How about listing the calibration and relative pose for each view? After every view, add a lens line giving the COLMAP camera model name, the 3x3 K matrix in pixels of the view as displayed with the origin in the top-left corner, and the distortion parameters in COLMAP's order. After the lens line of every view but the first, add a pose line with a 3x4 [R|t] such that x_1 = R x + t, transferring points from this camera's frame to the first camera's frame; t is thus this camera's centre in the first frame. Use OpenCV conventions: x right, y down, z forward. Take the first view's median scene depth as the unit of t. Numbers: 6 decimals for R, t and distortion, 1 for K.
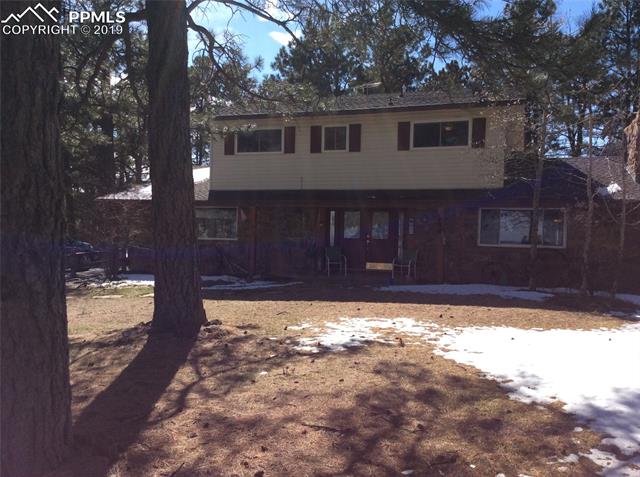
lens RADIAL K [[580.1, 0, 328.6], [0, 580.1, 239.4], [0, 0, 1]] dist [0.119095, -0.203542]
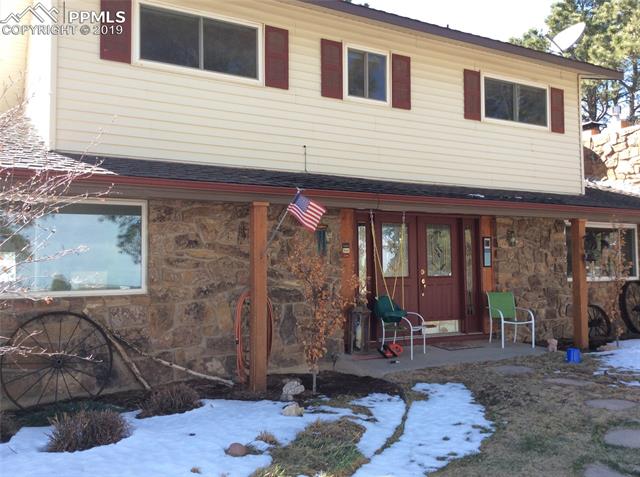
lens RADIAL K [[580.1, 0, 328.6], [0, 580.1, 239.4], [0, 0, 1]] dist [0.119095, -0.203542]
pose [[0.665060, 0.008494, 0.746741, -0.380499], [0.017702, 0.999475, -0.027134, -0.022160], [-0.746580, 0.031265, 0.664561, 0.704019]]
